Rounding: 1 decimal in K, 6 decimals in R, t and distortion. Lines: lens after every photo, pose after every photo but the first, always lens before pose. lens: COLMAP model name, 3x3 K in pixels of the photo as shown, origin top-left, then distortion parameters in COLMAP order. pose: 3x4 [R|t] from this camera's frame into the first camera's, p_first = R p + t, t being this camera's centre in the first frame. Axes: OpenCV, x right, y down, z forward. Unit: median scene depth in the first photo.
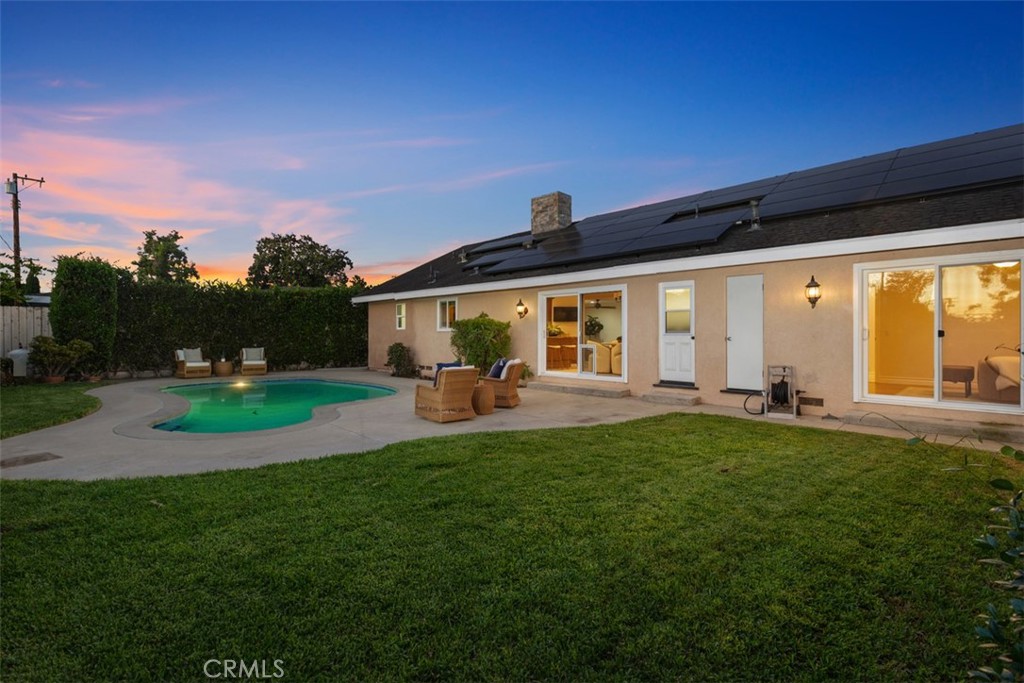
lens RADIAL K [[465.2, 0, 525.8], [0, 465.2, 342.1], [0, 0, 1]] dist [0.000472, 0.000026]
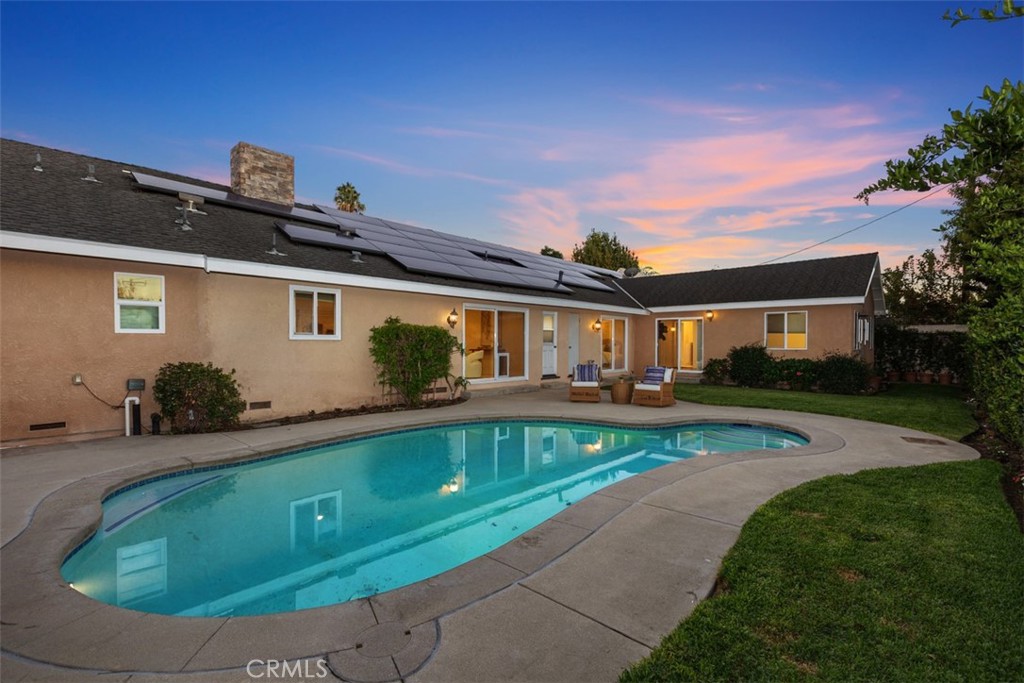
lens RADIAL K [[465.2, 0, 525.8], [0, 465.2, 342.1], [0, 0, 1]] dist [0.000472, 0.000026]
pose [[-0.029501, 0.000735, 0.999564, -0.880795], [0.010320, 0.999947, -0.000431, -0.018289], [-0.999511, 0.010302, -0.029507, 0.798499]]
